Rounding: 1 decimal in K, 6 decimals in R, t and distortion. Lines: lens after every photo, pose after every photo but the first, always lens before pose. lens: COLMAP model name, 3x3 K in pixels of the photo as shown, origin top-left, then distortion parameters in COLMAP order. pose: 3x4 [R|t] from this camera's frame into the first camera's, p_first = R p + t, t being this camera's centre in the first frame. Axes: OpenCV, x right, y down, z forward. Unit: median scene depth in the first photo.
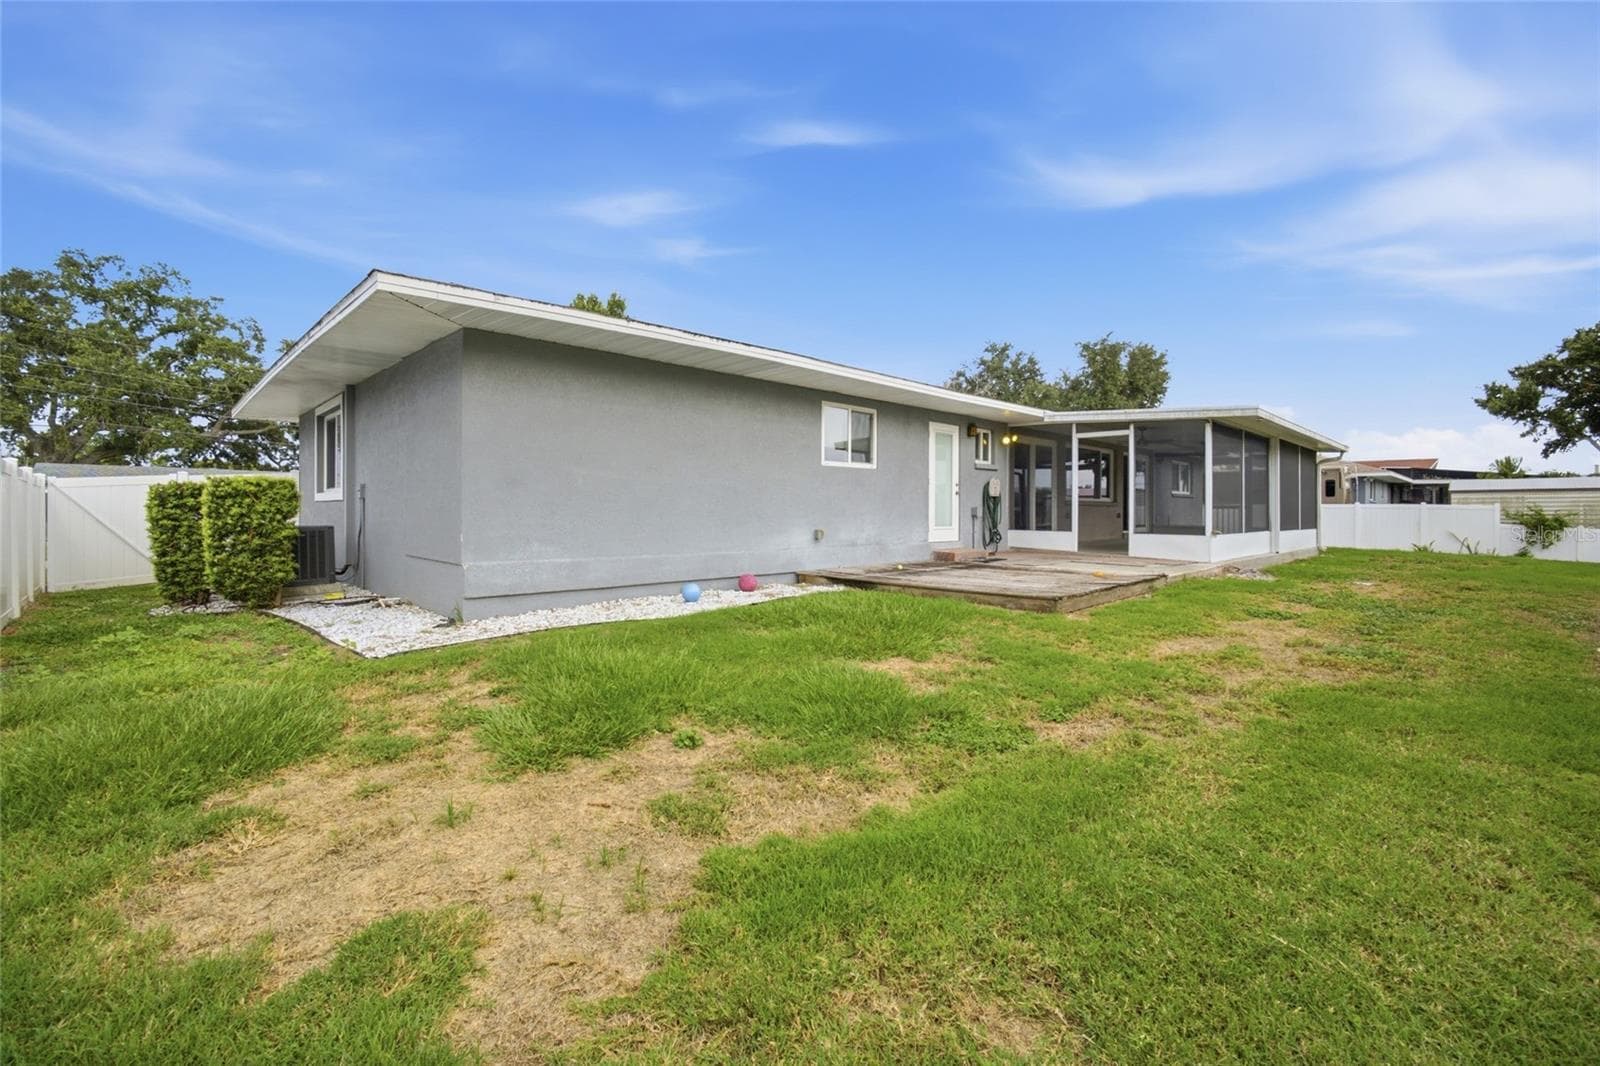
lens RADIAL K [[722.0, 0, 800.0], [0, 722.0, 533.0], [0, 0, 1]] dist [-0.011579, 0.000167]
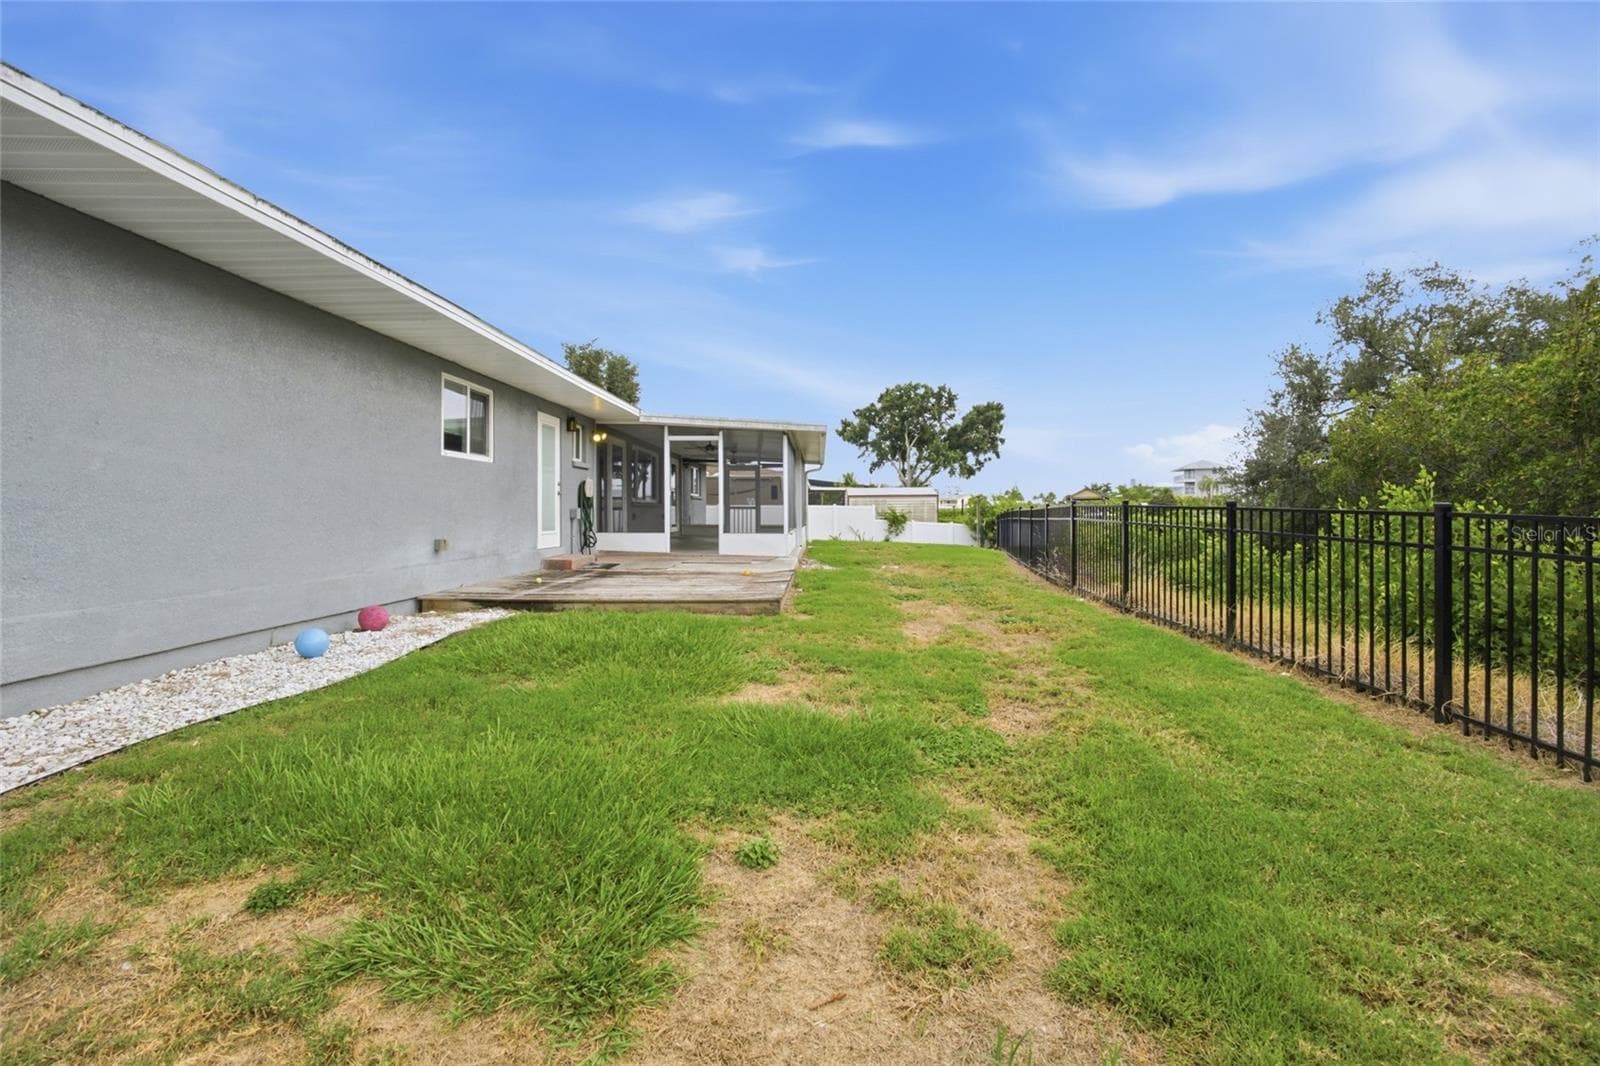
lens RADIAL K [[717.5, 0, 798.3], [0, 717.5, 513.0], [0, 0, 1]] dist [-0.003776, -0.000092]
pose [[0.702052, -0.006167, 0.712099, -0.207608], [0.025776, 0.999527, -0.016757, -0.008139], [-0.711659, 0.030119, 0.701879, 0.164574]]
